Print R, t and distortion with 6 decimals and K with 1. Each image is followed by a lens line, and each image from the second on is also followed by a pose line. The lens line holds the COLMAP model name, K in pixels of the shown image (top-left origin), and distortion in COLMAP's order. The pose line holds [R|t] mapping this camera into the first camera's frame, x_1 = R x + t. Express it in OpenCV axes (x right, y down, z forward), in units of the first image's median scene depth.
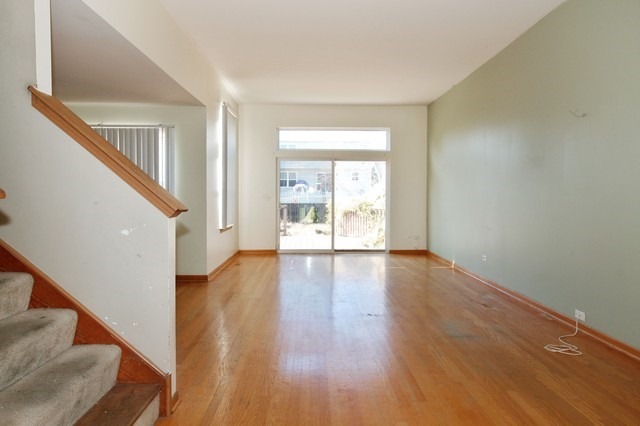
lens RADIAL K [[428.0, 0, 319.0], [0, 428.0, 210.4], [0, 0, 1]] dist [-0.047906, 0.006750]
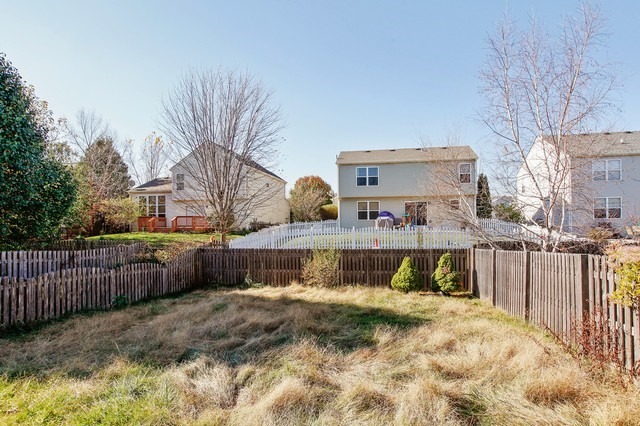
lens RADIAL K [[365.3, 0, 320.6], [0, 365.3, 217.4], [0, 0, 1]] dist [0.001085, 0.000835]
pose [[0.976520, -0.014149, -0.214964, -0.058676], [0.000880, 0.998095, -0.061697, -0.078426], [0.215427, 0.060059, 0.974671, 1.406969]]
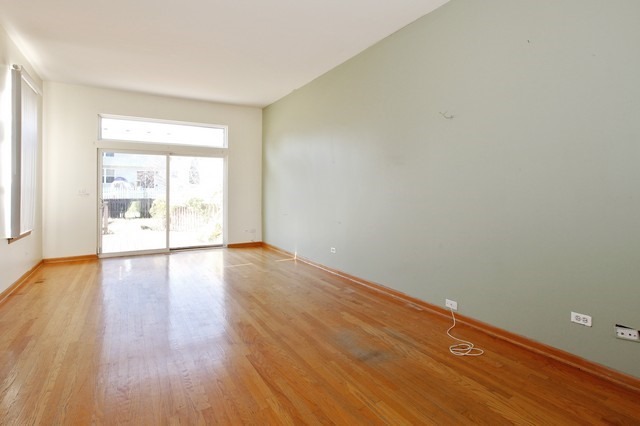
lens RADIAL K [[331.7, 0, 326.0], [0, 331.7, 193.4], [0, 0, 1]] dist [-0.040933, 0.013337]
pose [[0.864727, -0.004816, 0.502219, -0.035942], [0.018660, 0.999572, -0.022544, -0.009467], [-0.501895, 0.028866, 0.864446, 0.231496]]
